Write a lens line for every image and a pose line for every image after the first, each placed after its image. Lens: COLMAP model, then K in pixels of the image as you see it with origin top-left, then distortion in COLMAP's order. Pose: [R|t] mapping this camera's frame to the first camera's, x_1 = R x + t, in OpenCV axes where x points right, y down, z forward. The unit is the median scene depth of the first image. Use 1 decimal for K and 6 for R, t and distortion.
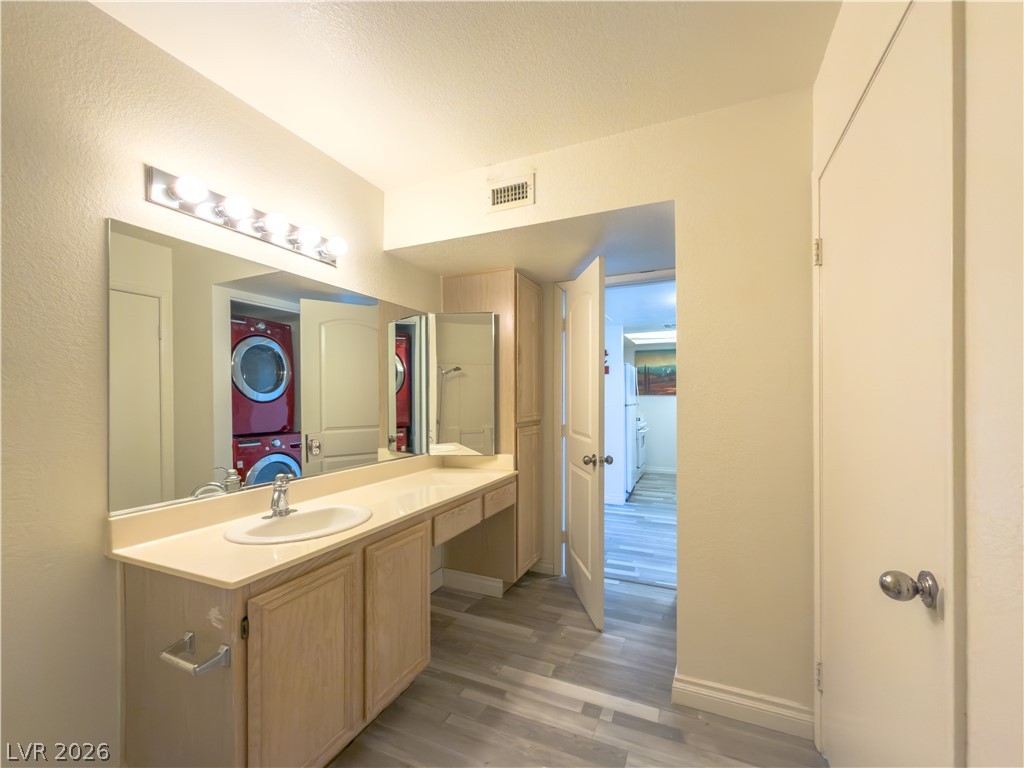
lens RADIAL K [[421.4, 0, 512.4], [0, 421.4, 391.6], [0, 0, 1]] dist [-0.003852, 0.000398]
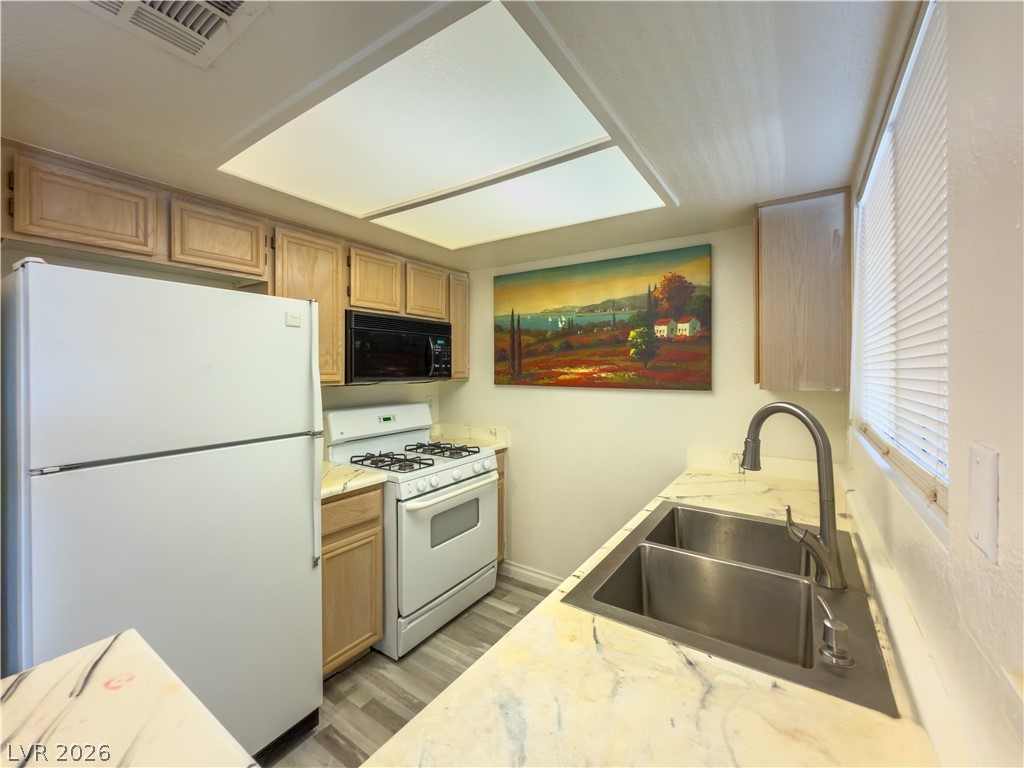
lens RADIAL K [[421.4, 0, 516.0], [0, 421.4, 376.7], [0, 0, 1]] dist [-0.003852, 0.000398]
pose [[0.987181, 0.014449, -0.158950, 0.388536], [-0.012424, 0.999829, 0.013724, -0.005458], [0.159121, -0.011573, 0.987191, 0.614049]]
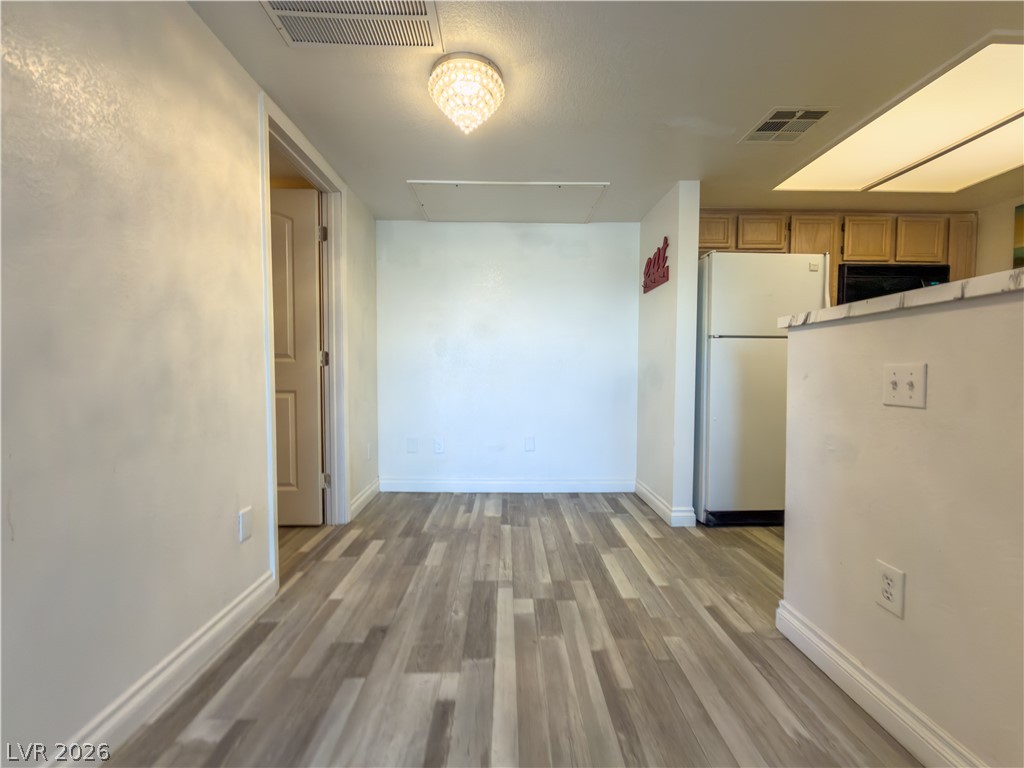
lens RADIAL K [[421.4, 0, 518.7], [0, 421.4, 390.5], [0, 0, 1]] dist [-0.003852, 0.000398]
pose [[0.445532, 0.049619, -0.893890, 0.450560], [-0.007930, 0.998642, 0.051482, 0.055868], [0.895231, -0.015848, 0.445320, 0.432053]]
